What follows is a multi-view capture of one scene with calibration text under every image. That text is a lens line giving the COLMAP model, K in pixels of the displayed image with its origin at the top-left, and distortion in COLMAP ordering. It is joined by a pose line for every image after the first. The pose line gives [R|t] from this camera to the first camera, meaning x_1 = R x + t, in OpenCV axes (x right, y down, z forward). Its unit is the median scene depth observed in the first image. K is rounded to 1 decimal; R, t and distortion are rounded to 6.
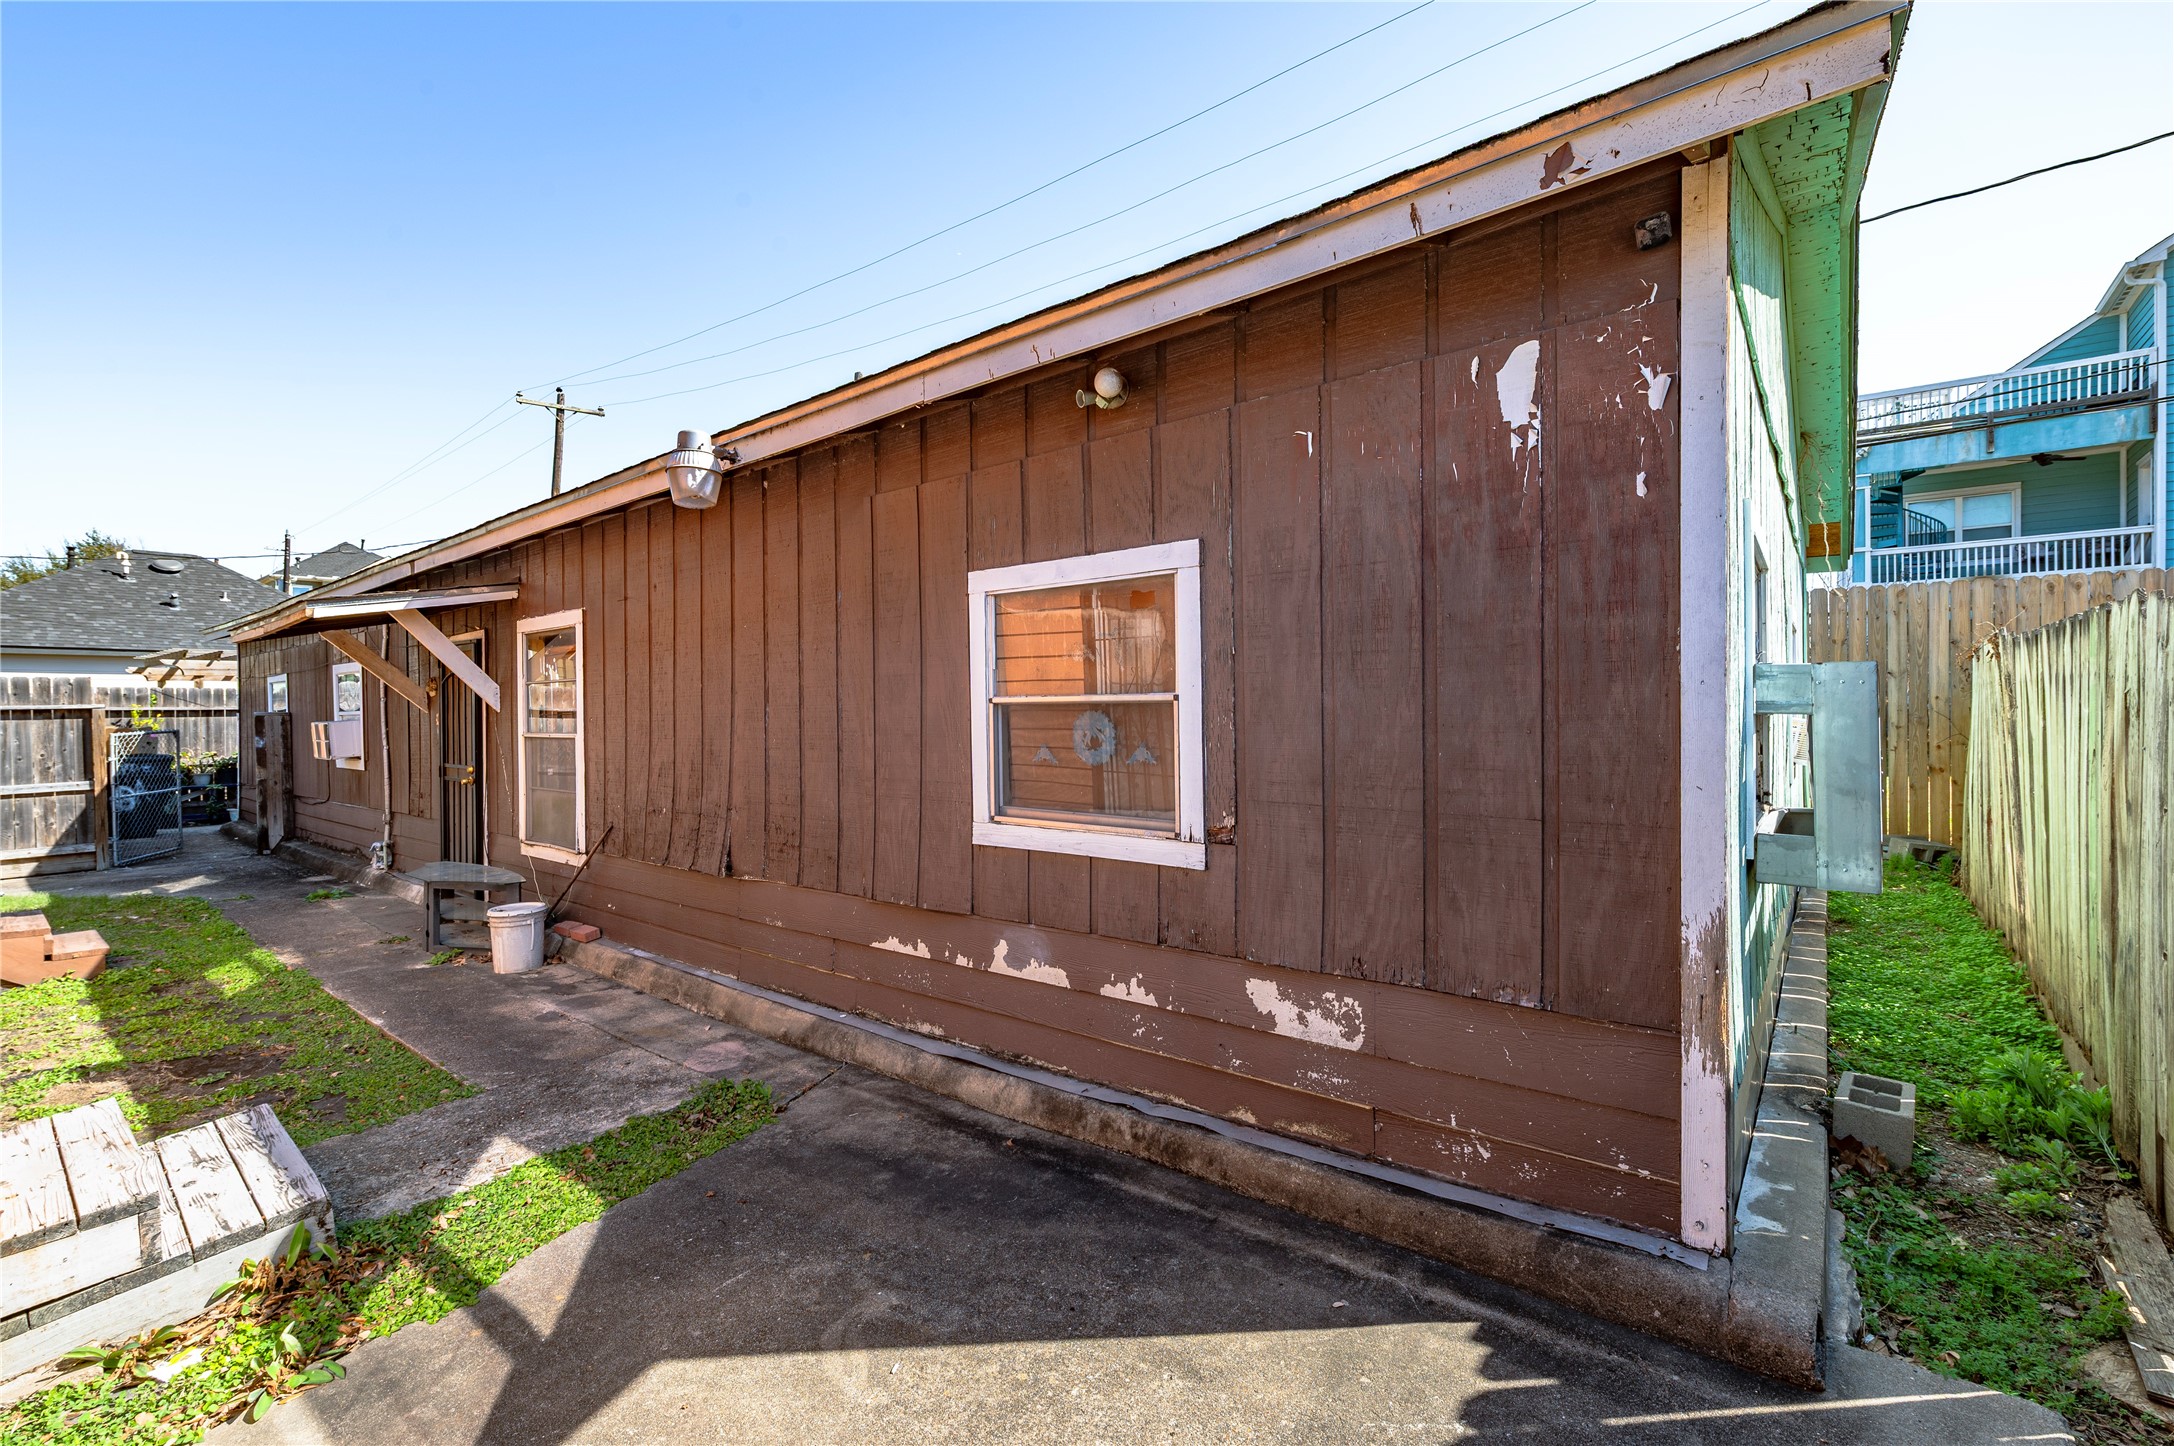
lens RADIAL K [[863.7, 0, 1087.0], [0, 863.7, 723.0], [0, 0, 1]] dist [0.001359, 0.000018]
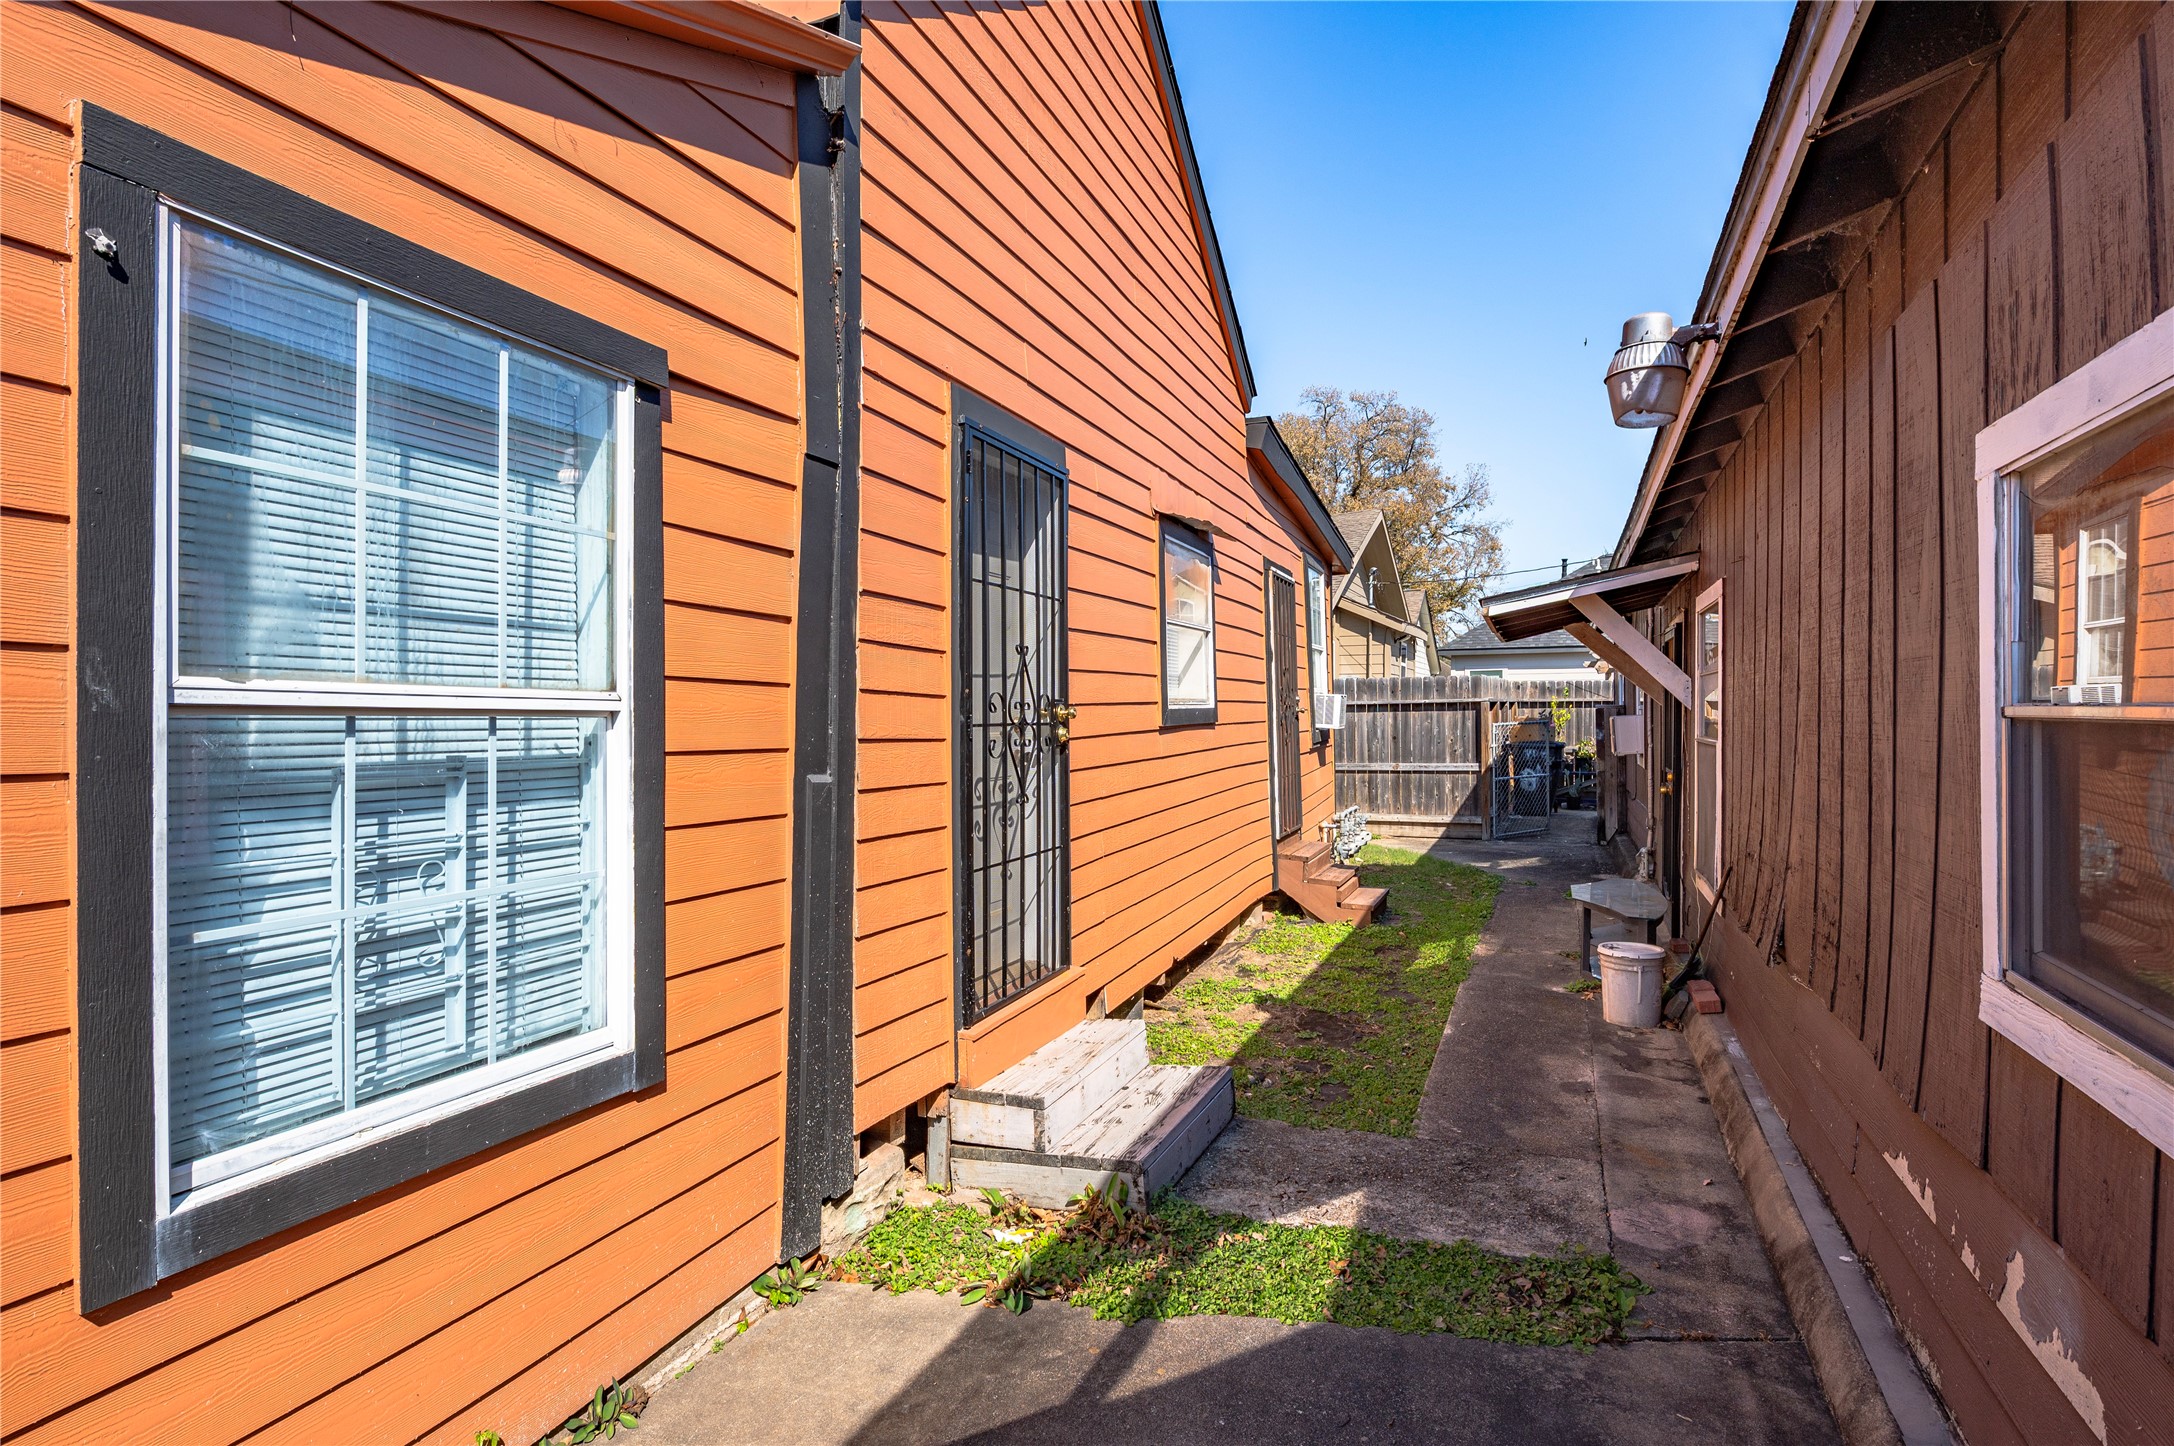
lens RADIAL K [[1052.3, 0, 1090.8], [0, 1052.3, 729.1], [0, 0, 1]] dist [-0.003050, 0.000547]
pose [[0.309294, 0.025167, -0.950633, 0.205896], [-0.013828, 0.999663, 0.021966, -0.017496], [0.950866, 0.006352, 0.309538, 0.301343]]
